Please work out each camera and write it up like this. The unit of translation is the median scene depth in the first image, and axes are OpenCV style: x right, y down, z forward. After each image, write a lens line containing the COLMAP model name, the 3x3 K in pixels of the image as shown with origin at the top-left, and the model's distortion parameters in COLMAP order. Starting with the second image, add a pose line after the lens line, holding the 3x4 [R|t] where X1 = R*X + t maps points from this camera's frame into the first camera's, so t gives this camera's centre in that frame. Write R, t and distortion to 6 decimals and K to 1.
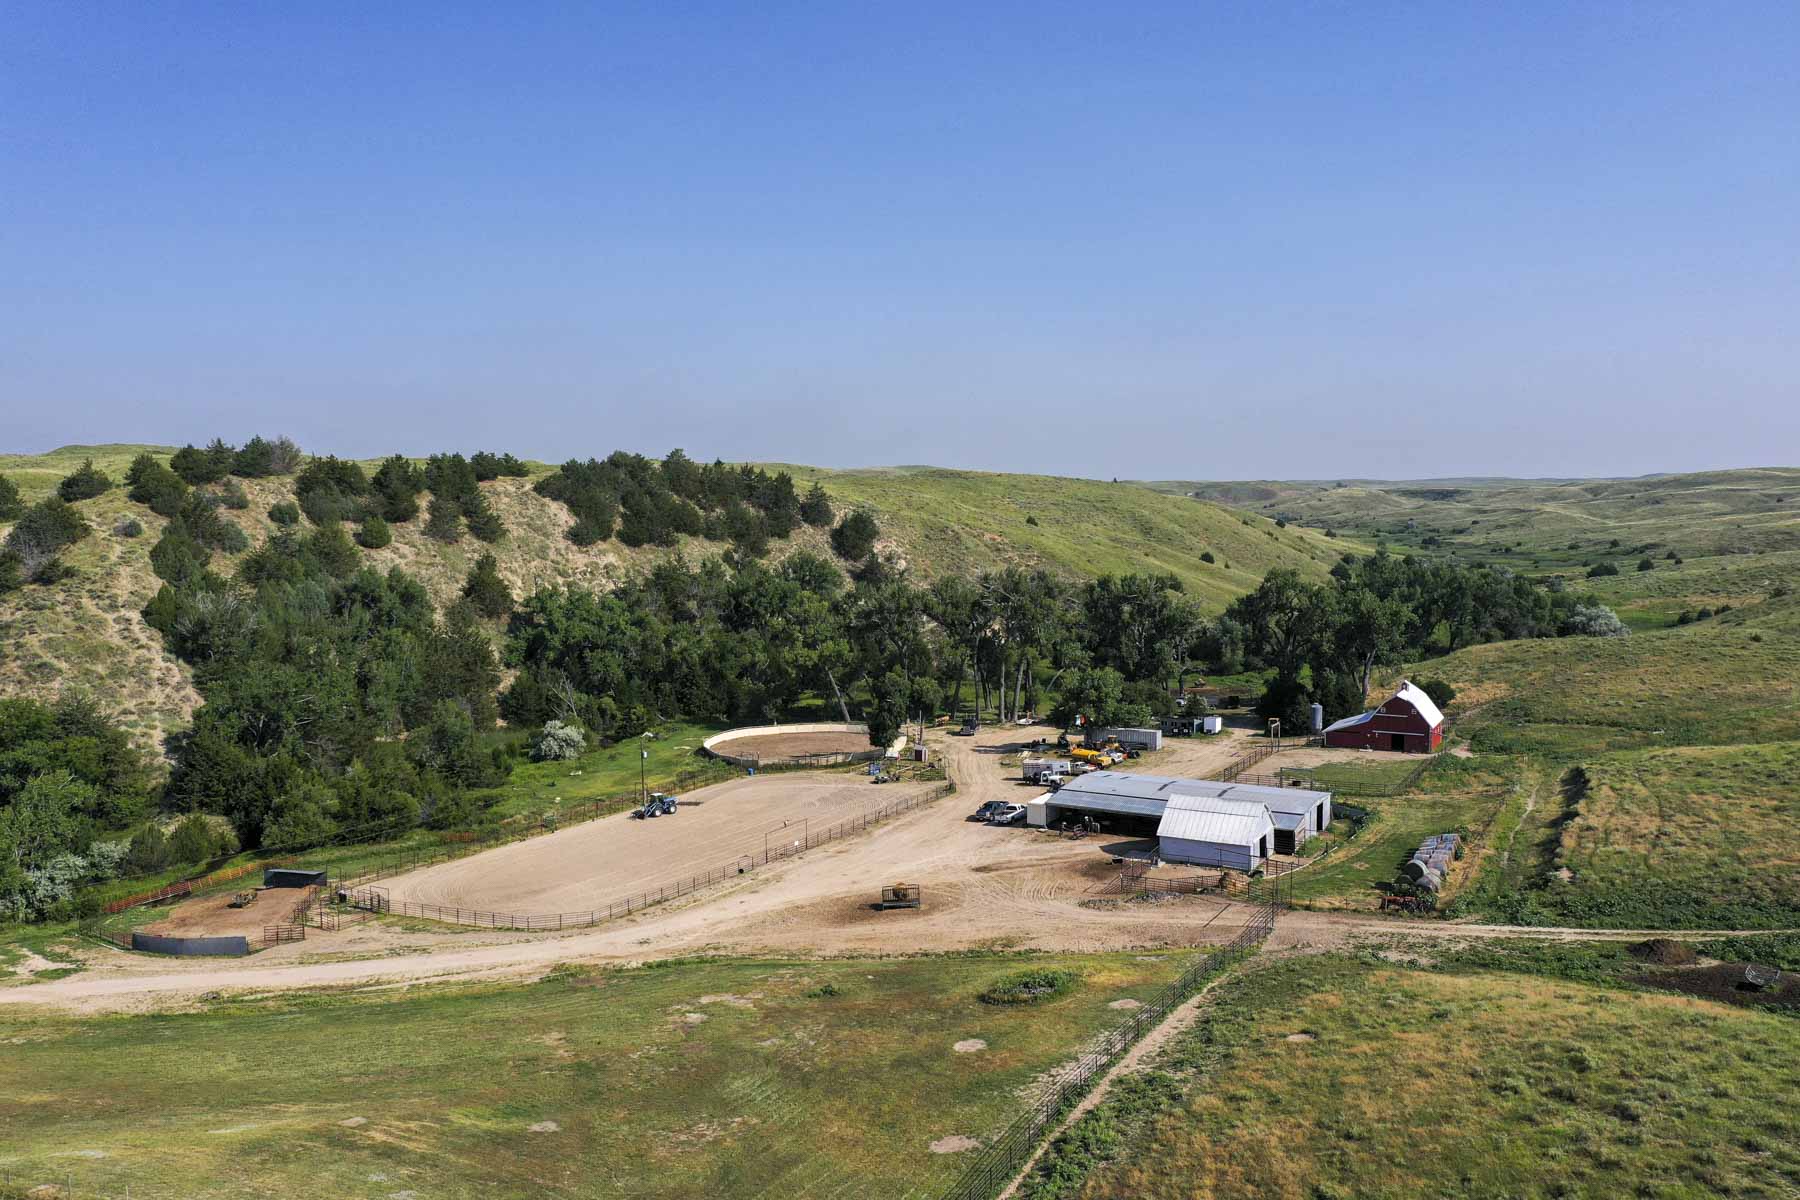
lens RADIAL K [[1373.5, 0, 896.7], [0, 1373.5, 588.0], [0, 0, 1]] dist [-0.008242, -0.002577]
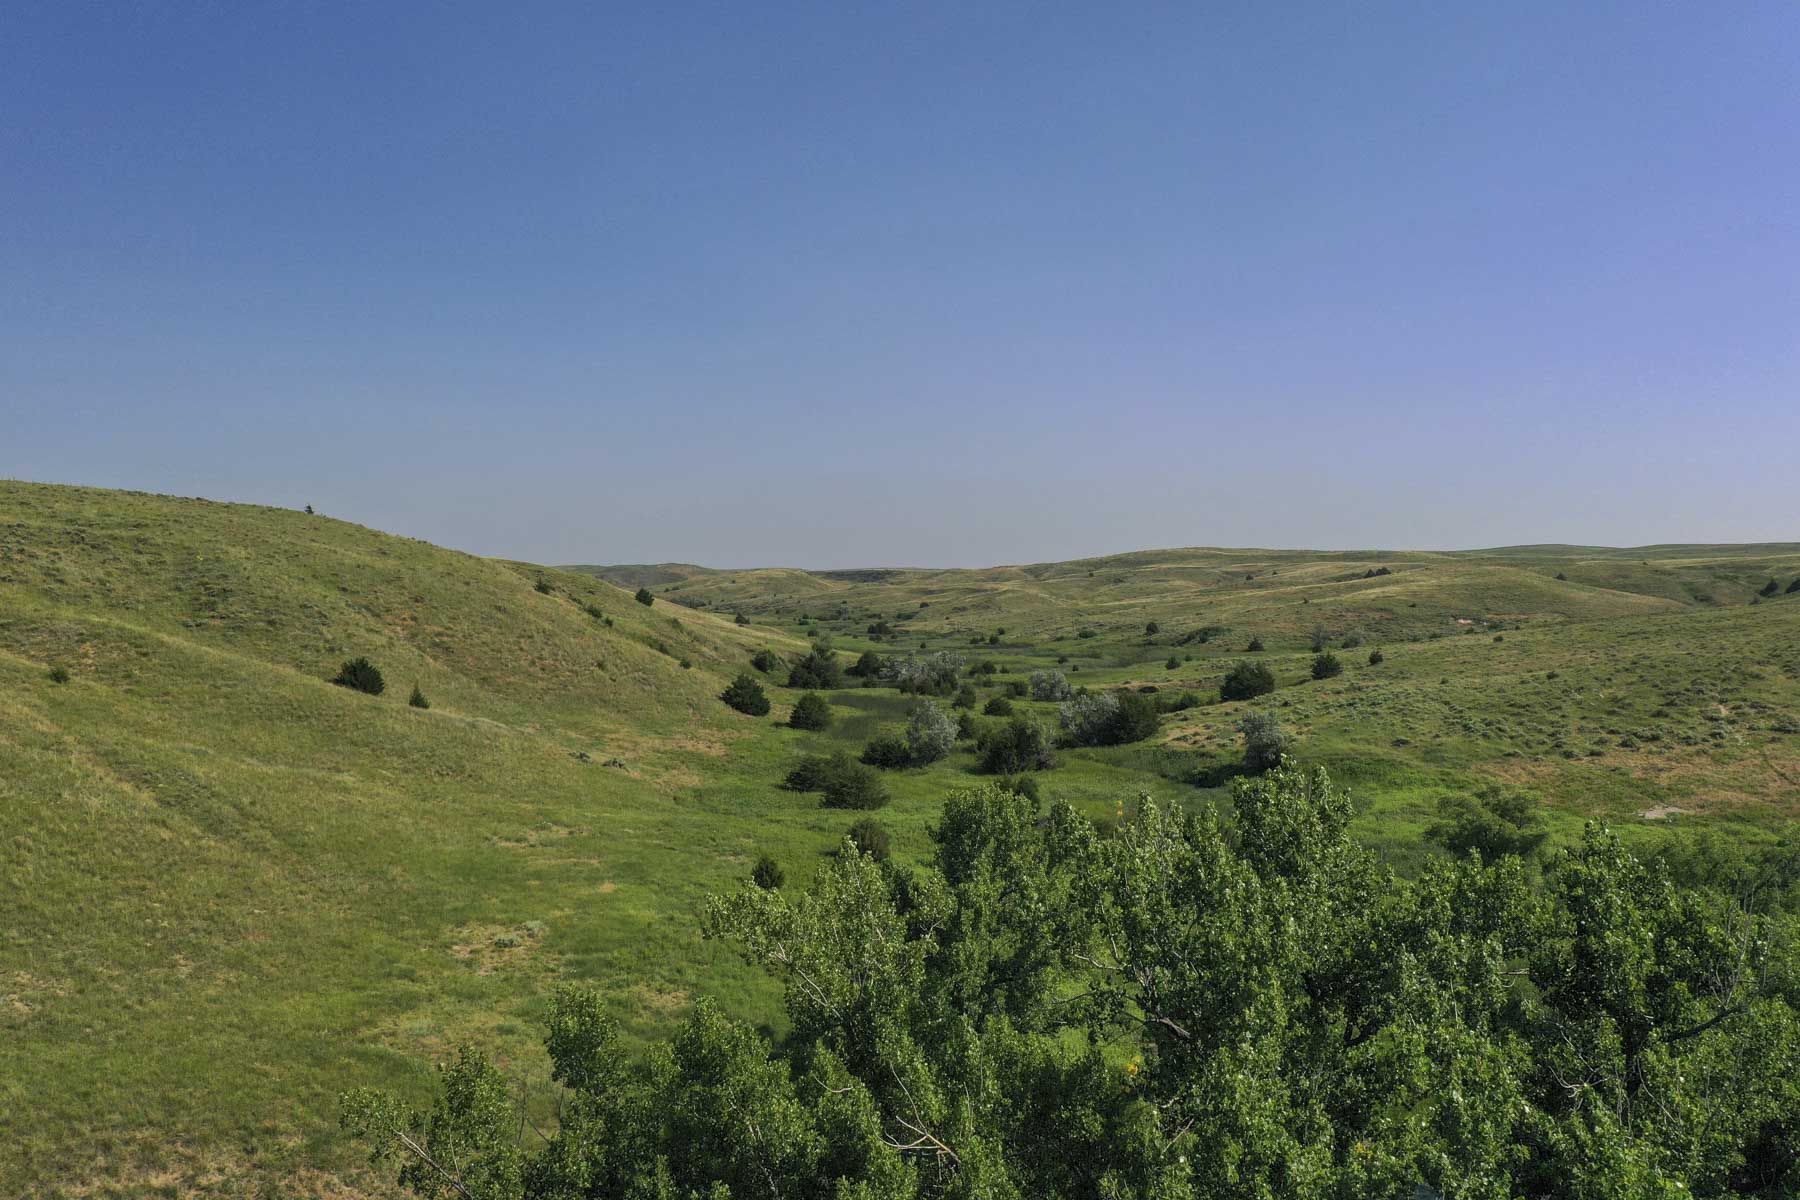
lens RADIAL K [[1373.5, 0, 896.7], [0, 1373.5, 588.0], [0, 0, 1]] dist [-0.008242, -0.002577]
pose [[0.917066, 0.001766, 0.398731, 0.098625], [0.025583, 0.997669, -0.063260, -0.008837], [-0.397913, 0.068215, 0.914884, 0.295221]]
